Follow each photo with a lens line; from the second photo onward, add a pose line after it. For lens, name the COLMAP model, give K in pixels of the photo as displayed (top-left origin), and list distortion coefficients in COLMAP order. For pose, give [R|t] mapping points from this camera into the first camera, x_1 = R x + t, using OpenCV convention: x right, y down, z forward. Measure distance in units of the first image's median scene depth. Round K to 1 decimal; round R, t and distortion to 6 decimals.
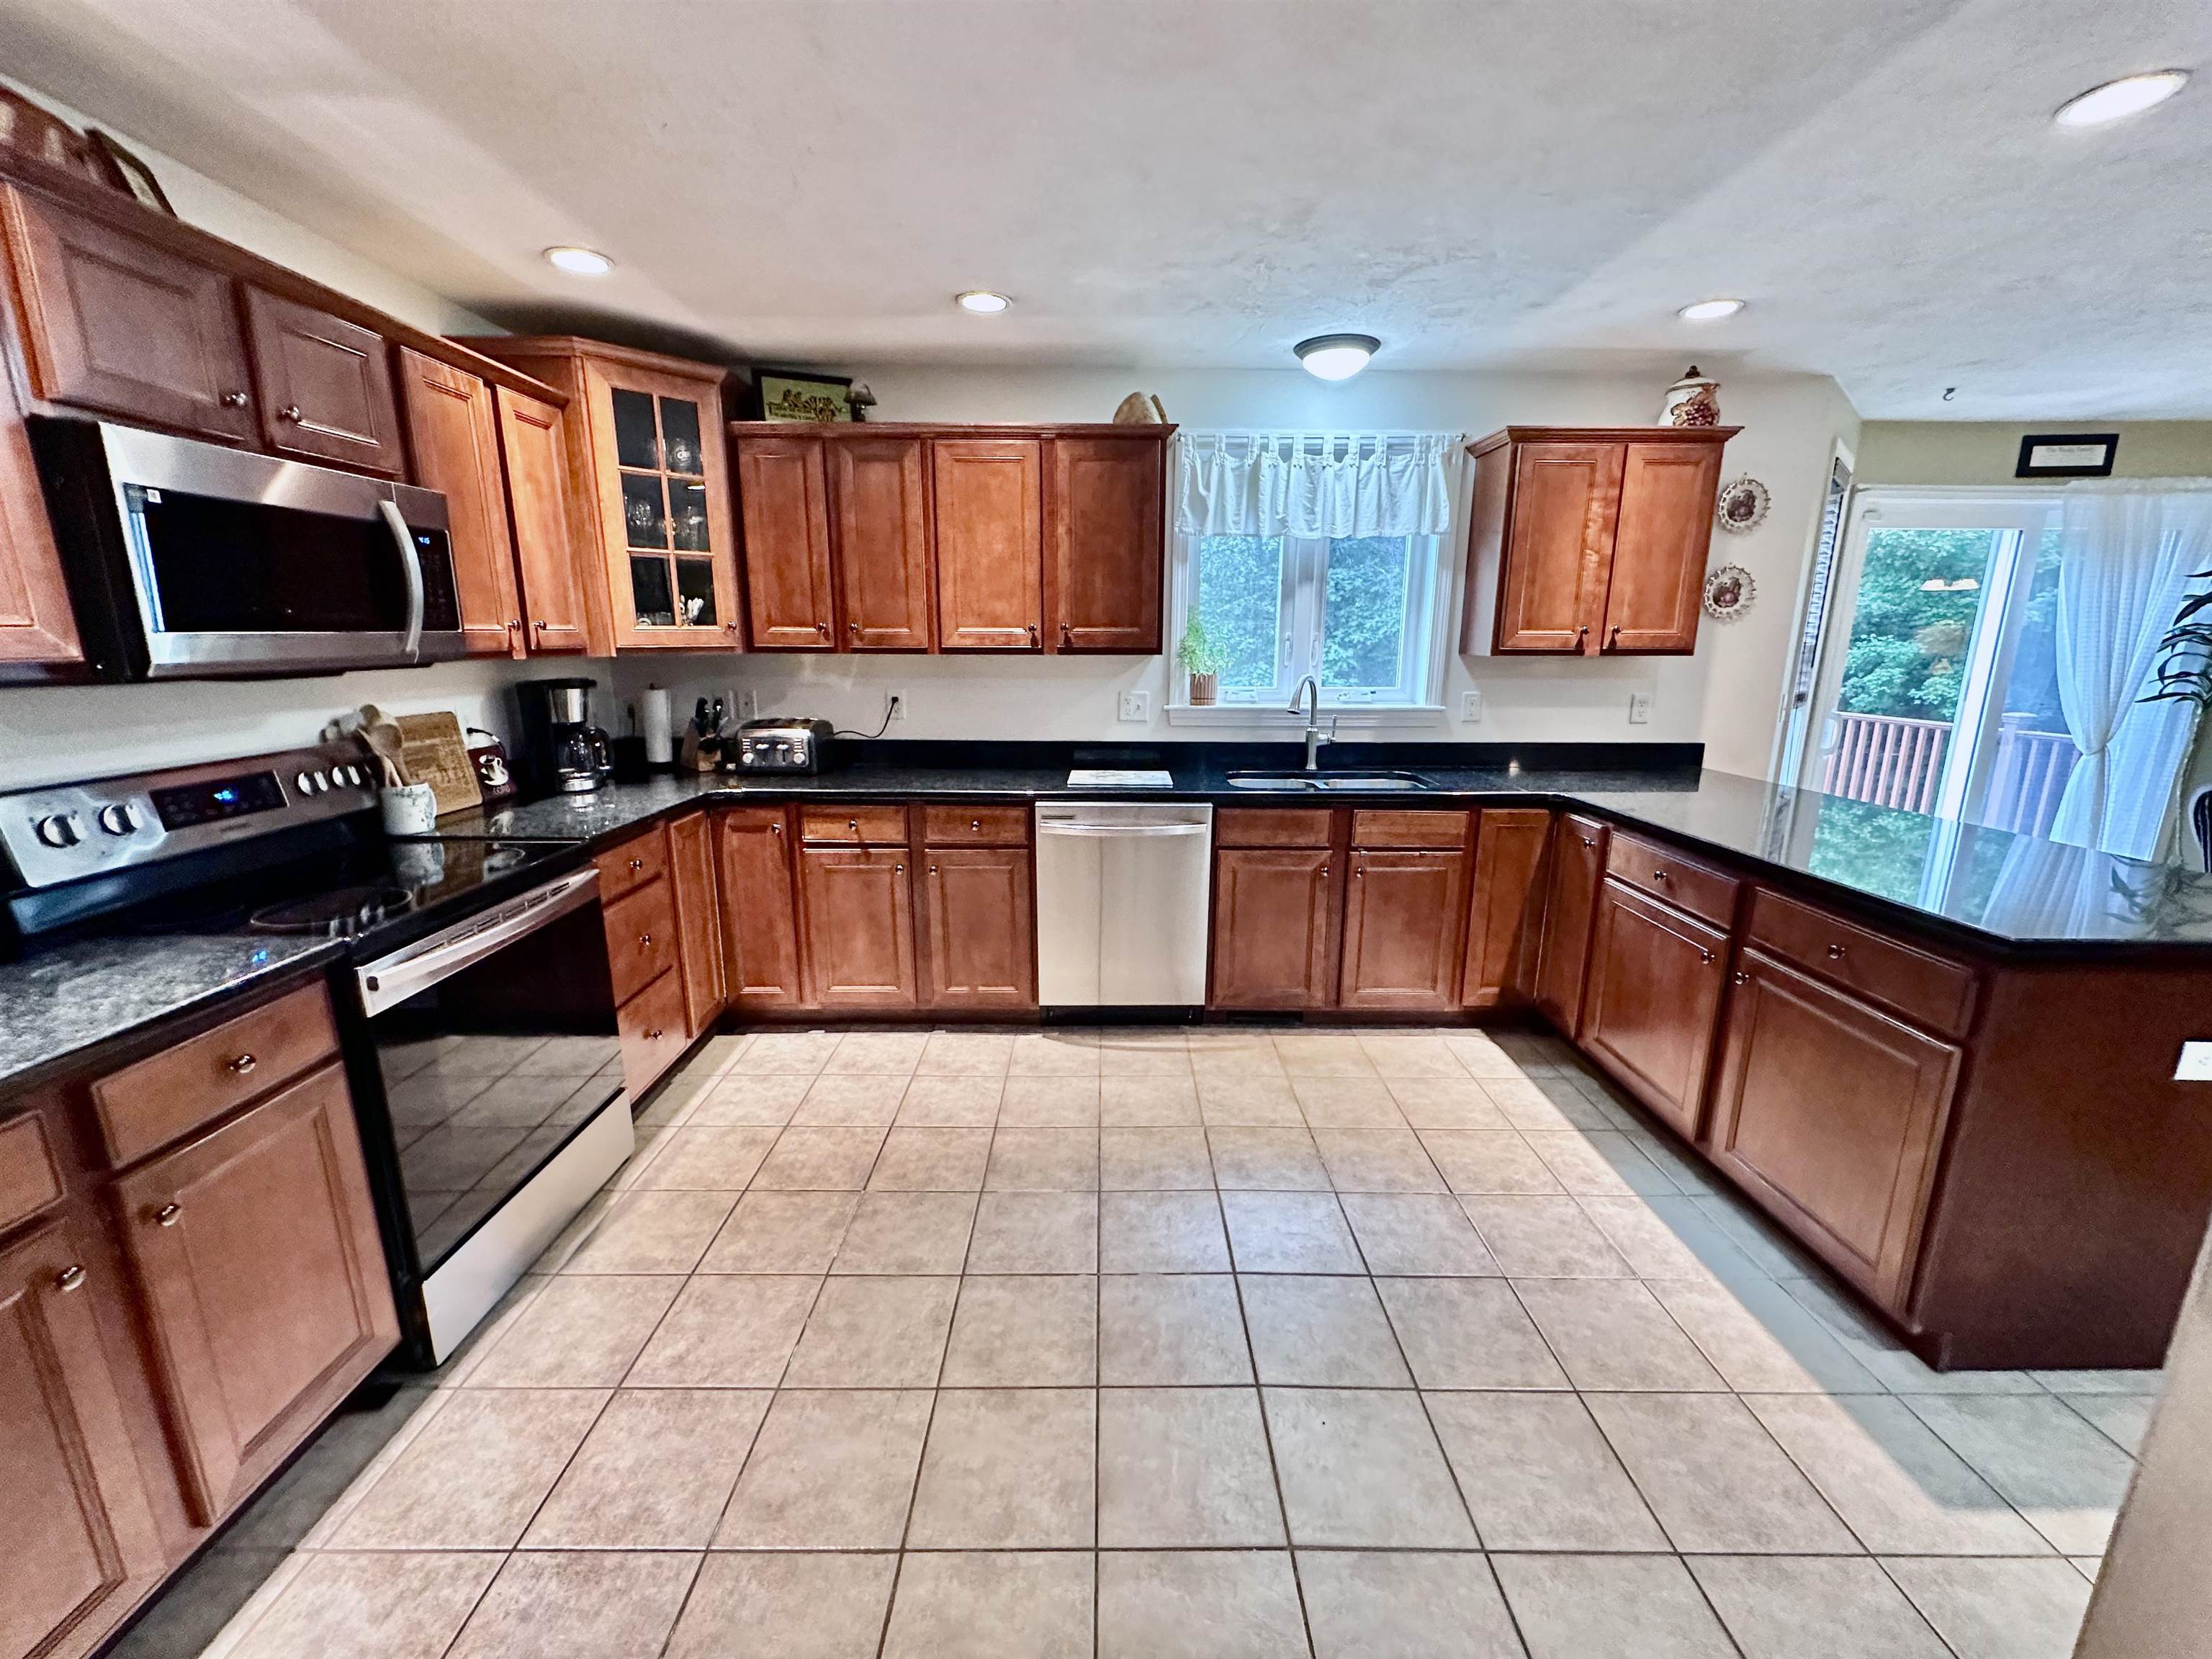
lens RADIAL K [[876.9, 0, 1104.2], [0, 876.9, 824.5], [0, 0, 1]] dist [-0.000545, -0.000020]
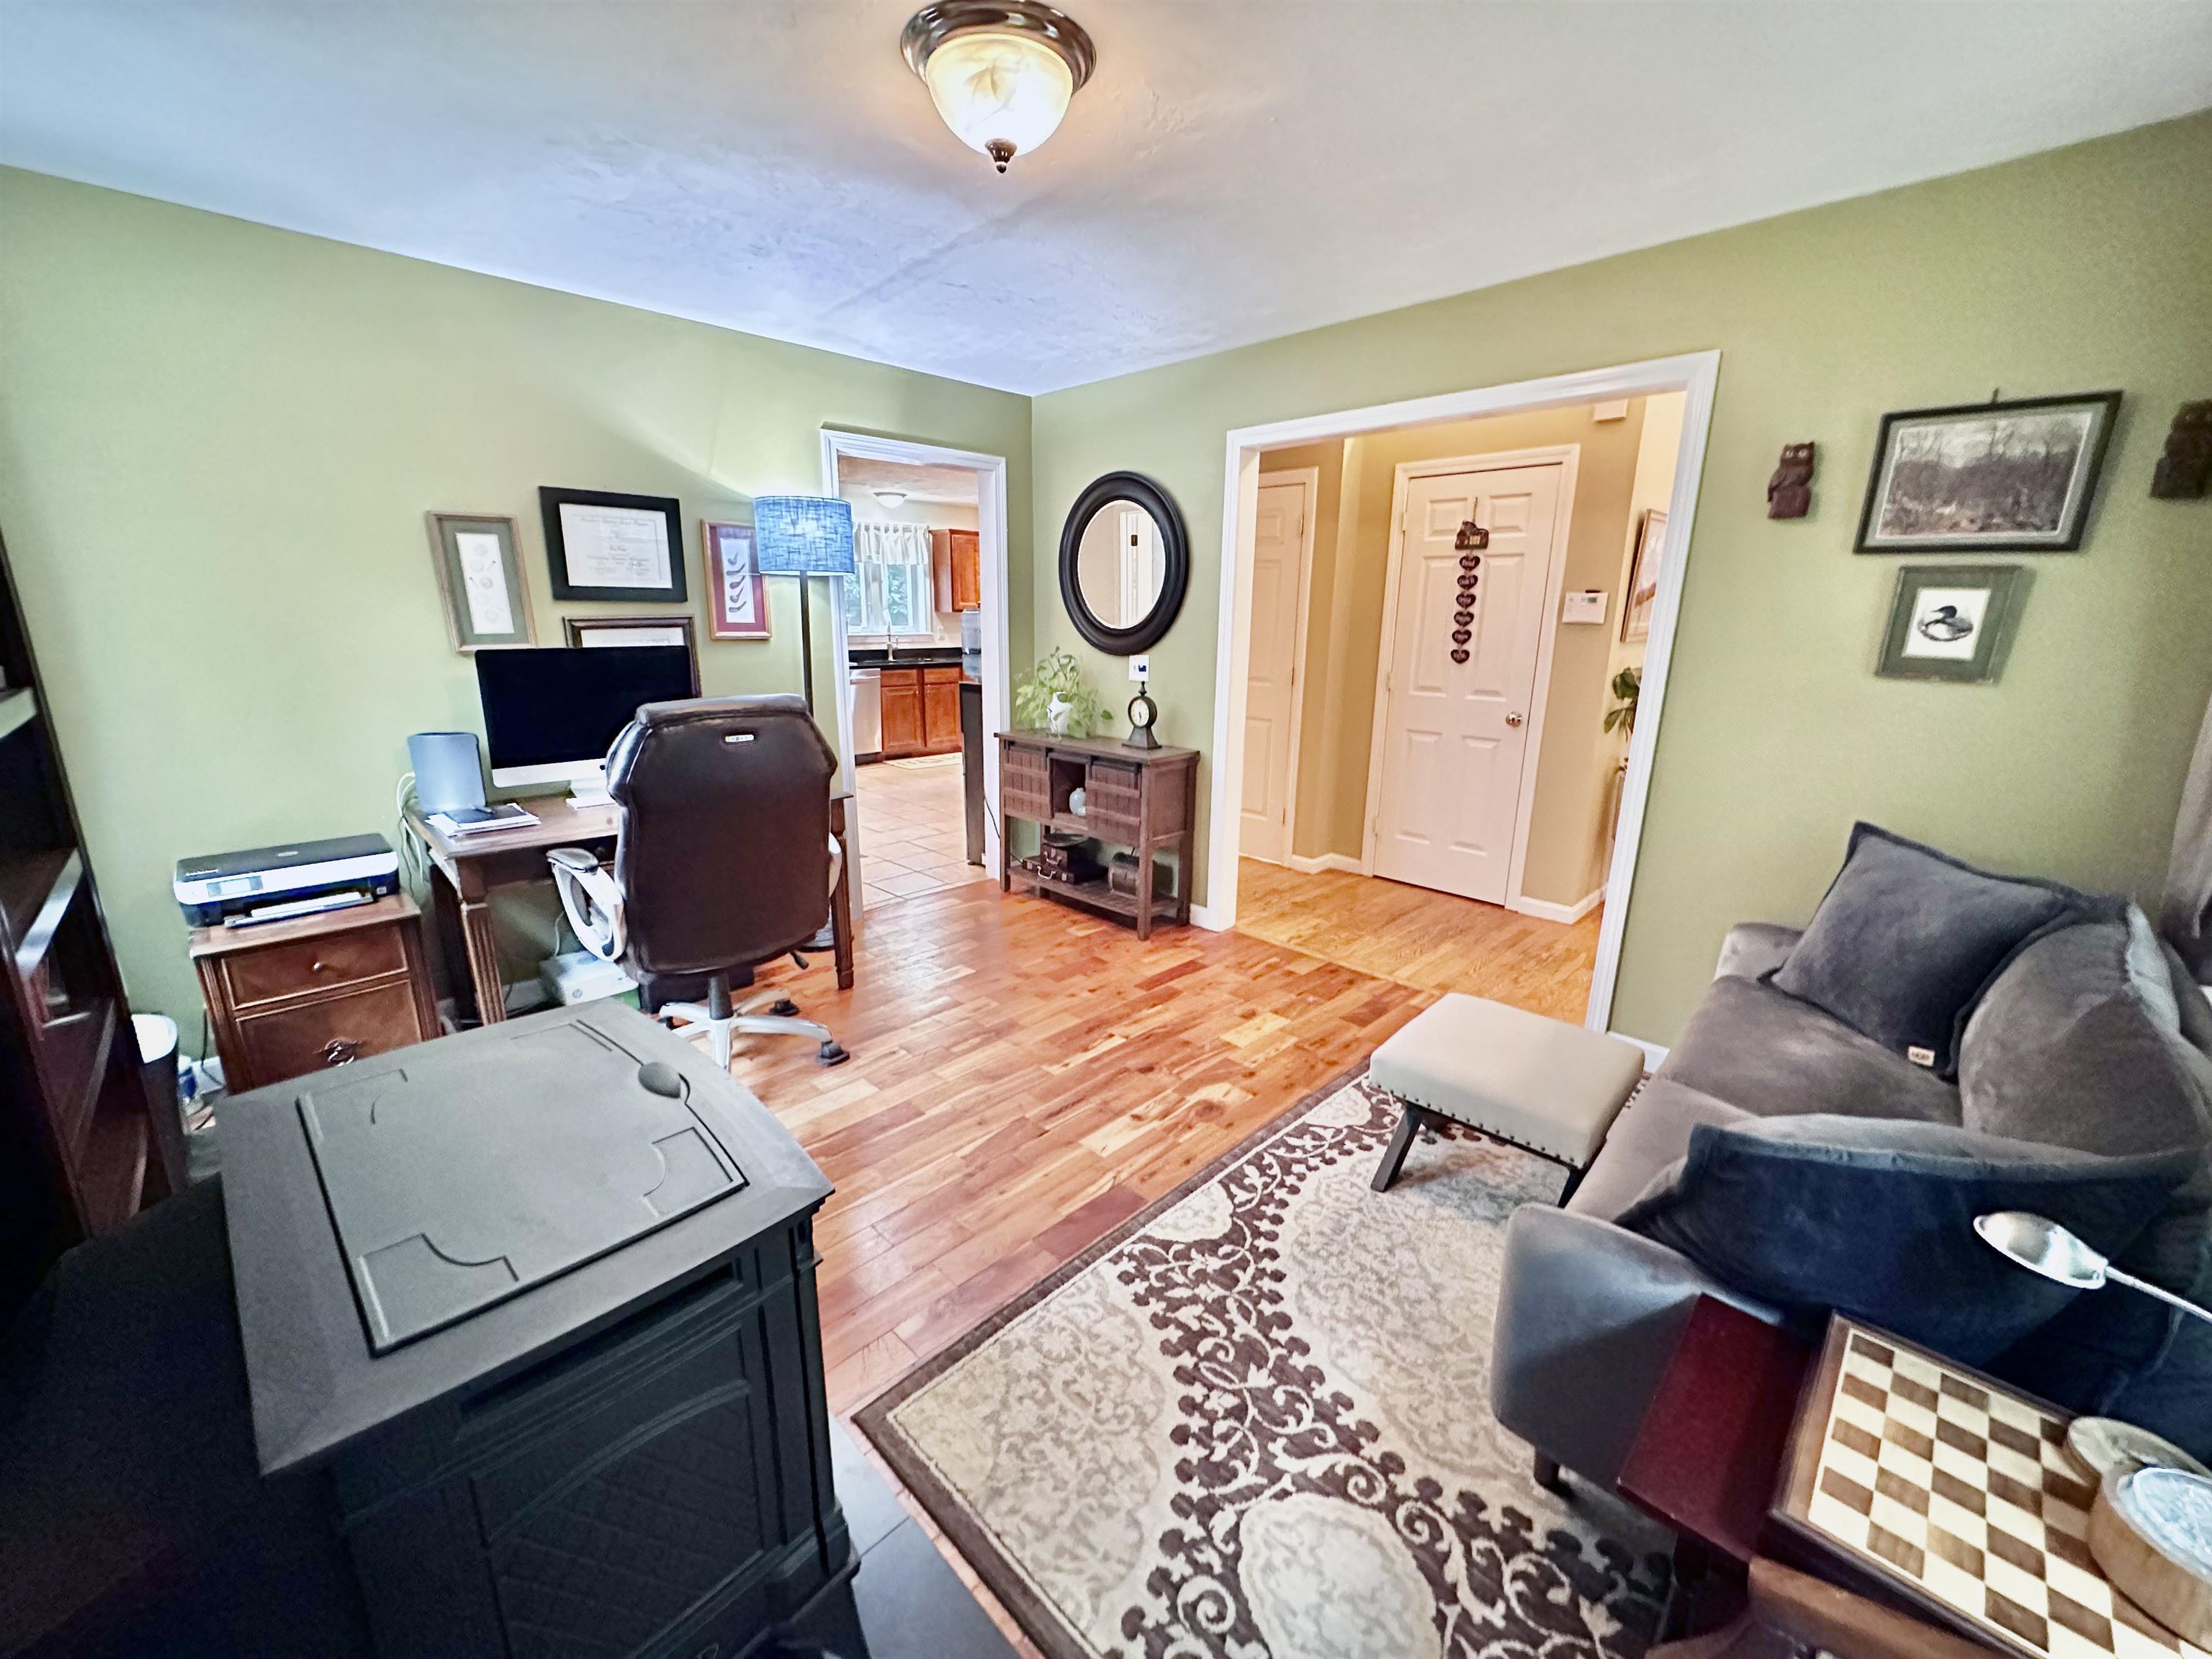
lens RADIAL K [[876.9, 0, 1101.4], [0, 876.9, 832.3], [0, 0, 1]] dist [-0.000545, -0.000020]
pose [[0.709188, -0.162117, 0.686128, -1.143651], [0.142508, 0.986077, 0.085691, 0.294540], [-0.690467, 0.037008, 0.722417, -1.183762]]
